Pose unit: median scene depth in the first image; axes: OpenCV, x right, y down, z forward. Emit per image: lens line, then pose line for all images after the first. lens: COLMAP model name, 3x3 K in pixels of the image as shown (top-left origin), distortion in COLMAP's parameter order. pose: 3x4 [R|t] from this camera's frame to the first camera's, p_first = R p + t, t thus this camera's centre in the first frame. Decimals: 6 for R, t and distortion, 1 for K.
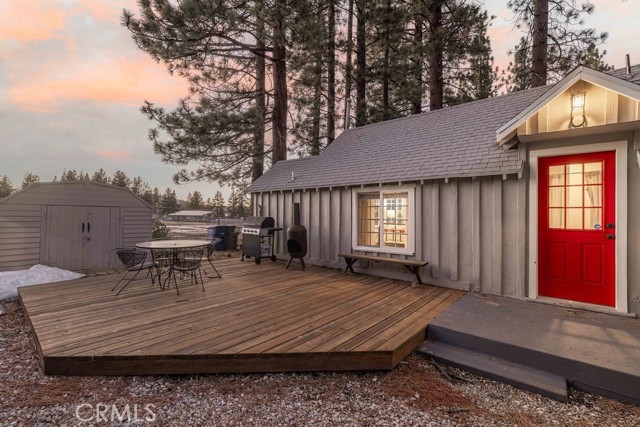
lens RADIAL K [[281.4, 0, 323.3], [0, 281.4, 212.1], [0, 0, 1]] dist [0.001518, 0.000096]
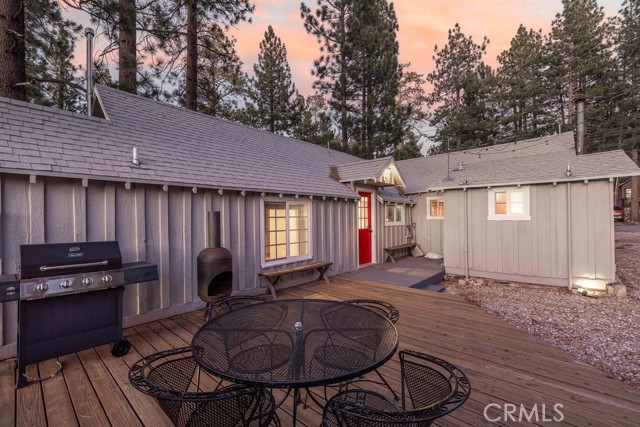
lens RADIAL K [[281.4, 0, 322.9], [0, 281.4, 218.6], [0, 0, 1]] dist [0.001518, 0.000096]
pose [[0.018187, -0.004221, 0.999826, -0.880166], [0.017136, 0.999846, 0.003910, -0.019527], [-0.999688, 0.017062, 0.018257, 0.964448]]
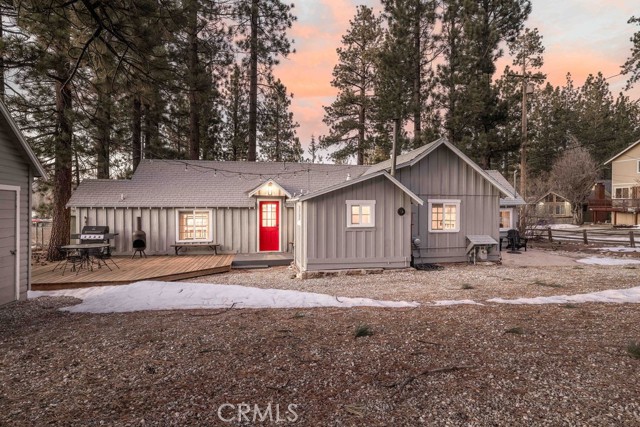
lens RADIAL K [[364.4, 0, 317.1], [0, 364.4, 211.5], [0, 0, 1]] dist [-0.003210, 0.000812]
pose [[0.653865, -0.012337, 0.756511, -1.268192], [0.000593, 0.999875, 0.015793, -0.120164], [-0.756611, -0.009878, 0.653791, -1.424273]]
